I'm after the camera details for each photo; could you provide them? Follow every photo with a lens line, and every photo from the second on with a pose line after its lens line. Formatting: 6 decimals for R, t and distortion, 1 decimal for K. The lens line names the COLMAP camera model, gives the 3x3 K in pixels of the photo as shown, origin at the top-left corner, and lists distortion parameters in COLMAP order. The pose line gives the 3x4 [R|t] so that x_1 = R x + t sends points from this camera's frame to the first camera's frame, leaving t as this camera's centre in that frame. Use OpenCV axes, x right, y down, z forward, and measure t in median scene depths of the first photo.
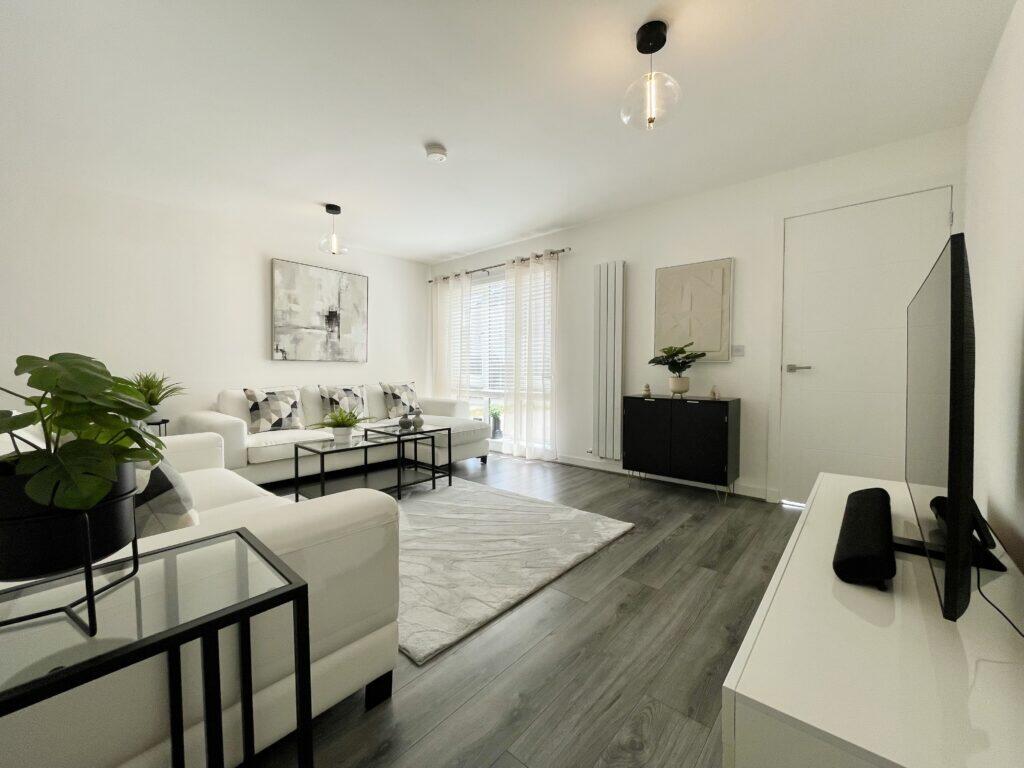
lens RADIAL K [[416.0, 0, 516.9], [0, 416.0, 378.0], [0, 0, 1]] dist [-0.001155, -0.000282]
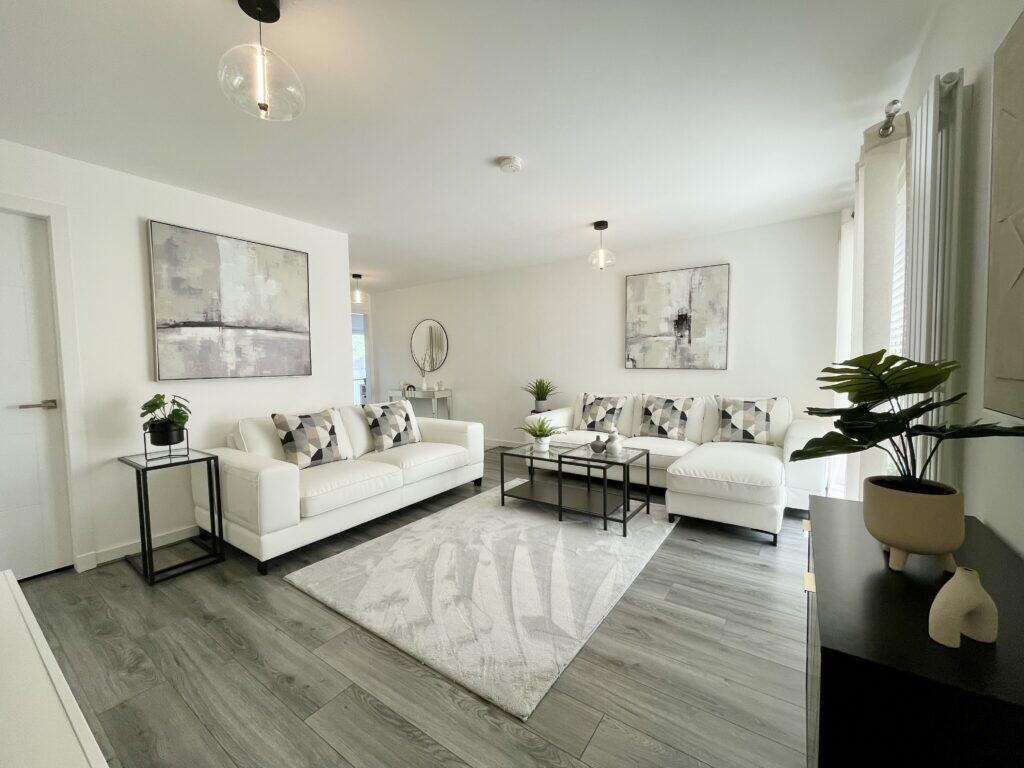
lens RADIAL K [[416.0, 0, 513.4], [0, 416.0, 383.2], [0, 0, 1]] dist [-0.001155, -0.000282]
pose [[0.096747, 0.054518, -0.993815, 0.477454], [-0.004627, 0.998513, 0.054325, -0.060378], [0.995298, -0.000657, 0.096855, 0.572250]]
